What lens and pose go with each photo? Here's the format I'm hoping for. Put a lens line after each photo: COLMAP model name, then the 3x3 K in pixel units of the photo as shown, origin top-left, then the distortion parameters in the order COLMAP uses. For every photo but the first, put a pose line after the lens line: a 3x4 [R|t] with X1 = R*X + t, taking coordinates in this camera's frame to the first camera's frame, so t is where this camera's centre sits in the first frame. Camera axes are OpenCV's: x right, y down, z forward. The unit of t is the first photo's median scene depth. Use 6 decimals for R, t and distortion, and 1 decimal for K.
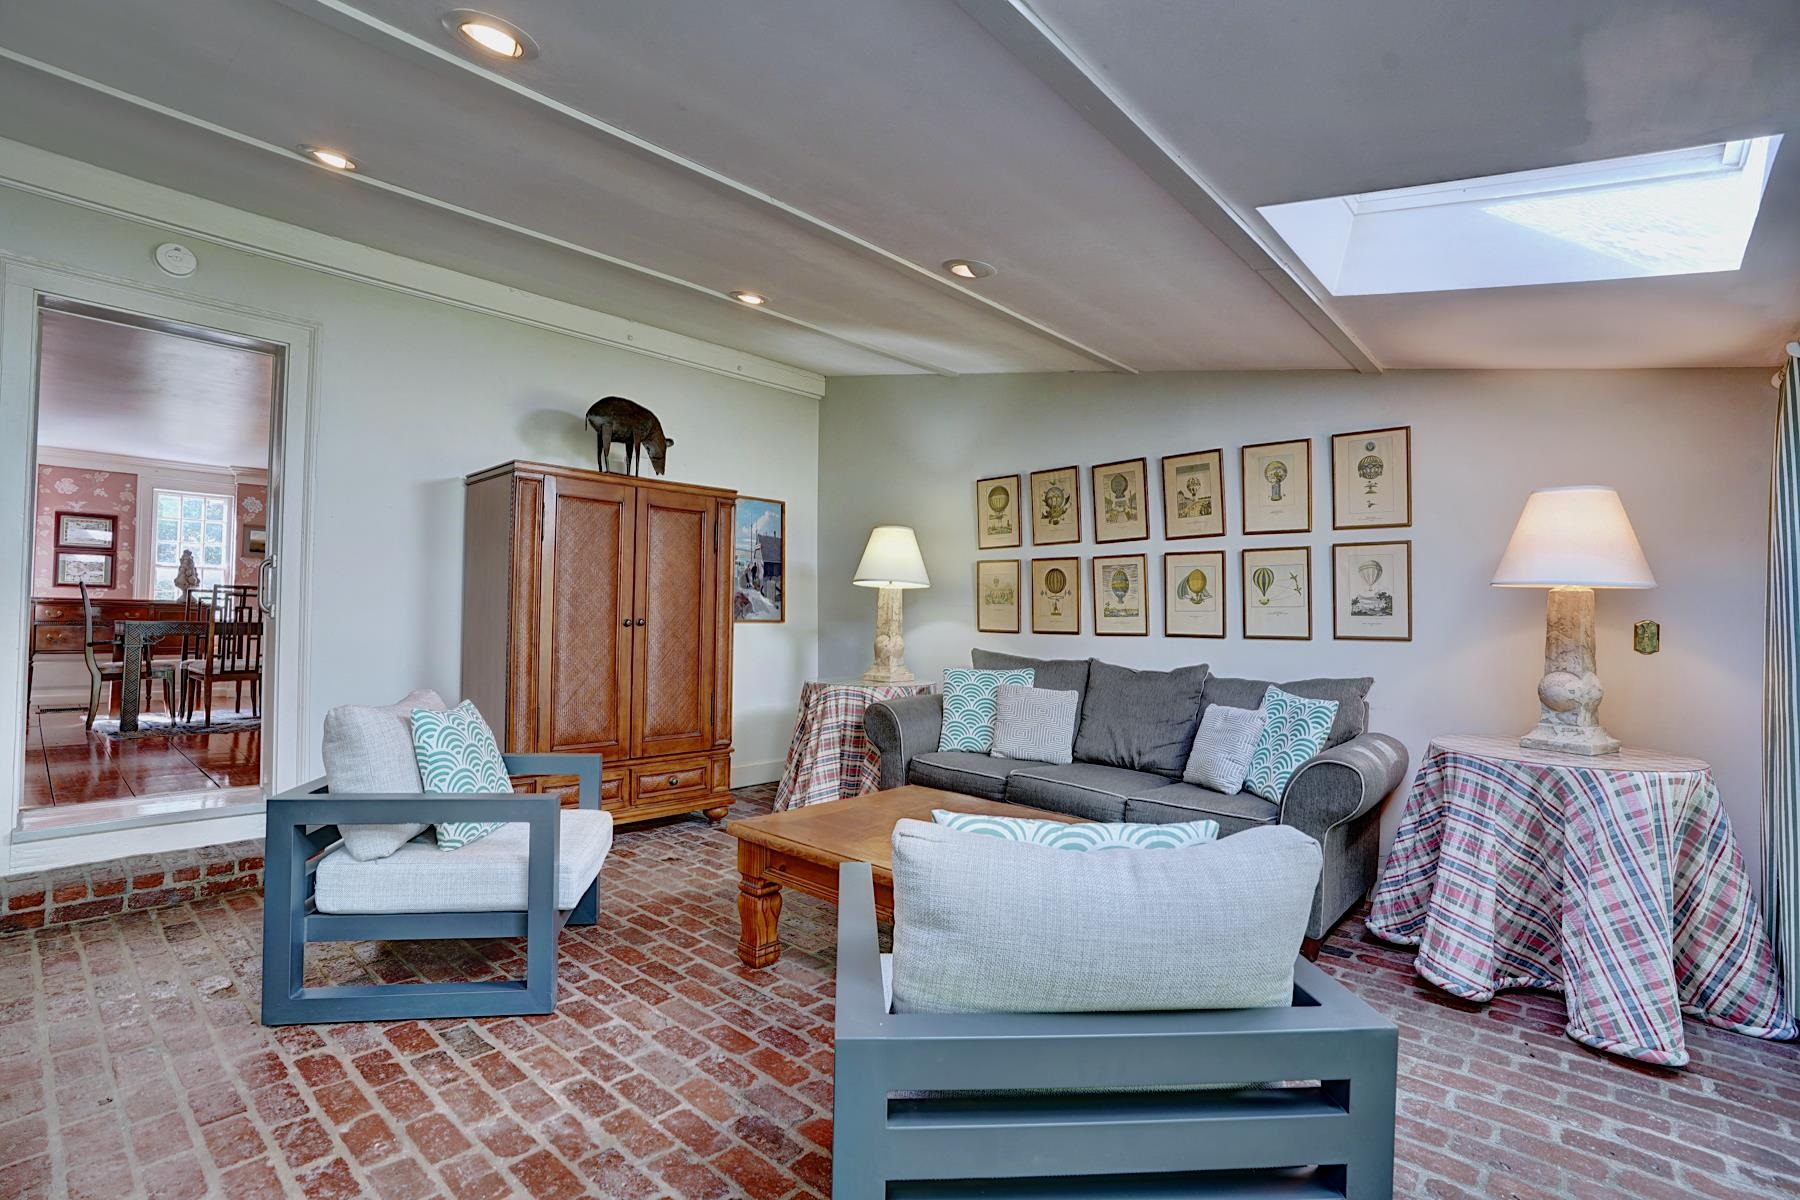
lens RADIAL K [[843.0, 0, 900.9], [0, 843.0, 598.2], [0, 0, 1]] dist [-0.041251, 0.002160]
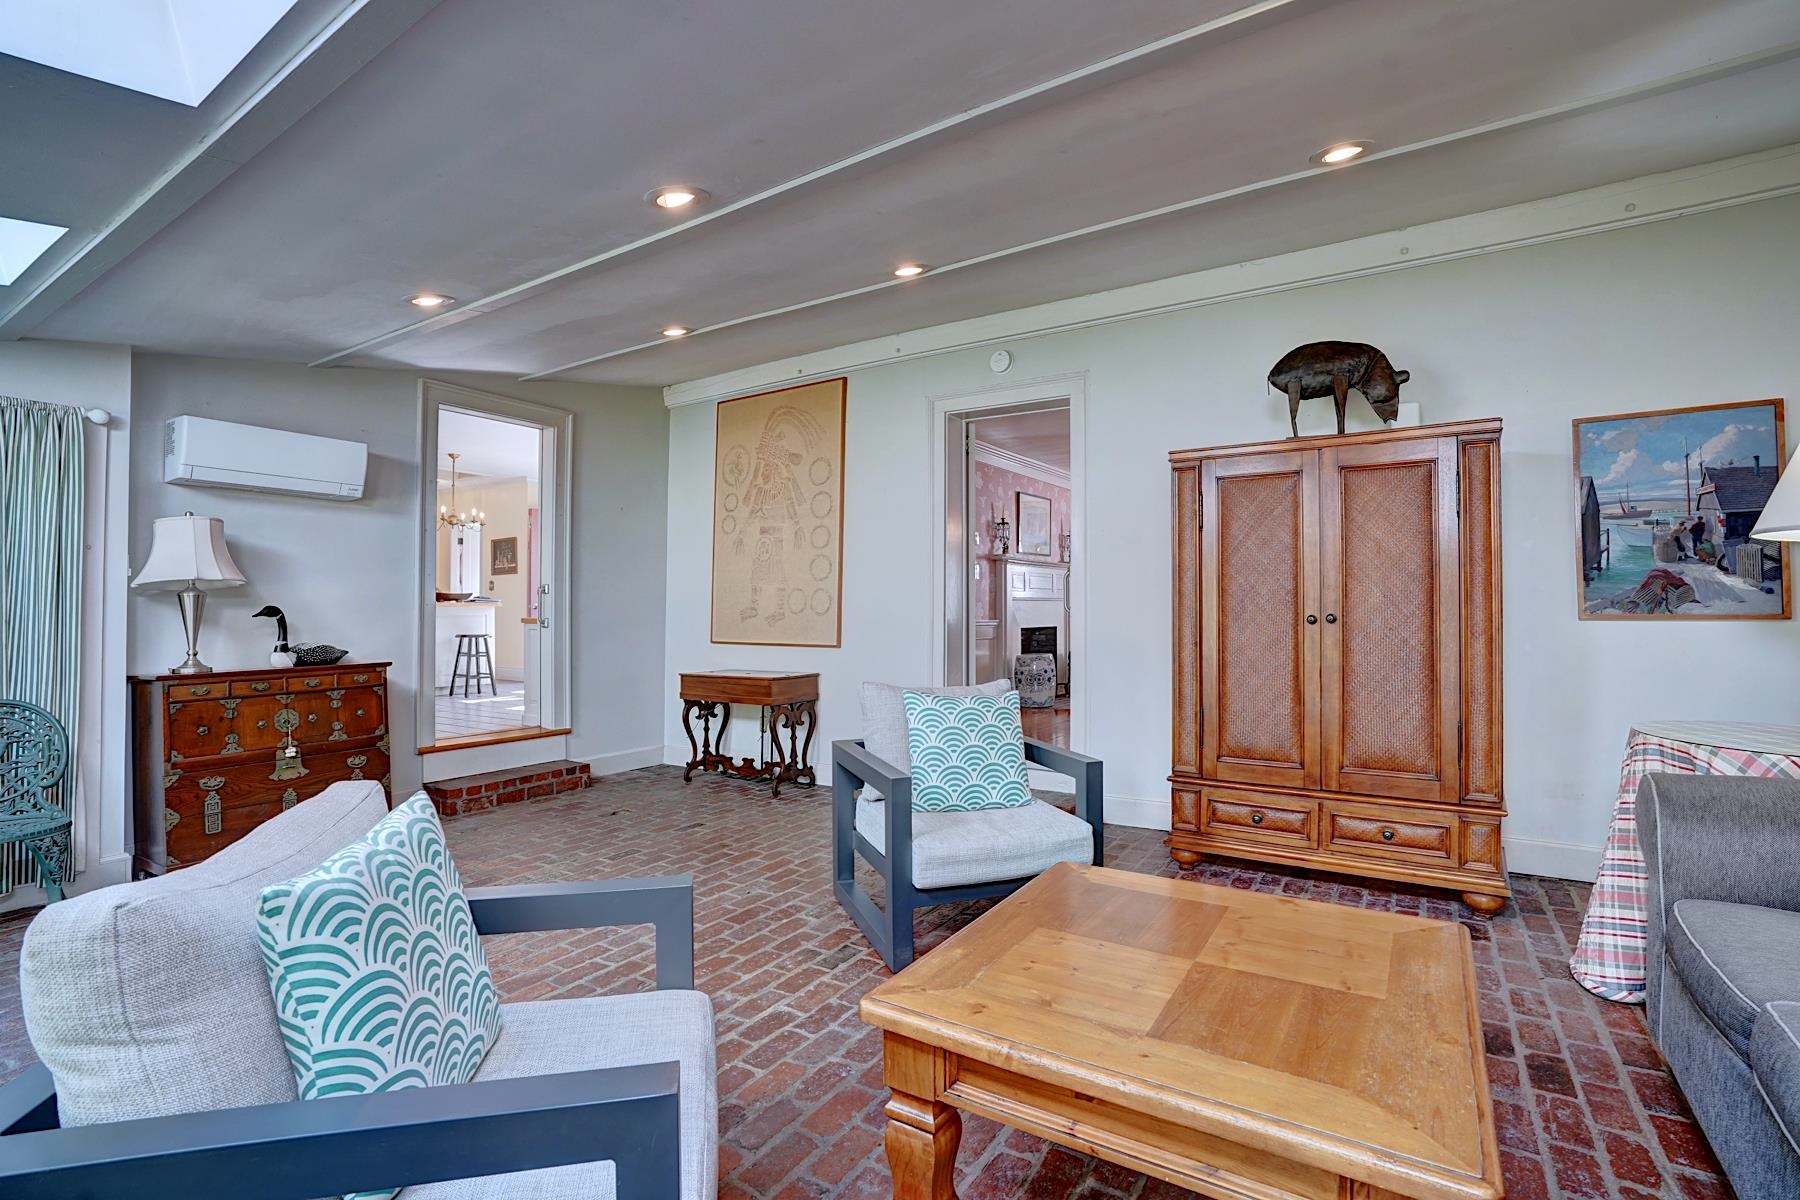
lens RADIAL K [[843.0, 0, 894.3], [0, 843.0, 605.2], [0, 0, 1]] dist [-0.041251, 0.002160]
pose [[0.155031, 0.001190, -0.987909, 0.390370], [0.035631, 0.999342, 0.006795, -0.005798], [0.987267, -0.036254, 0.154887, 0.461792]]
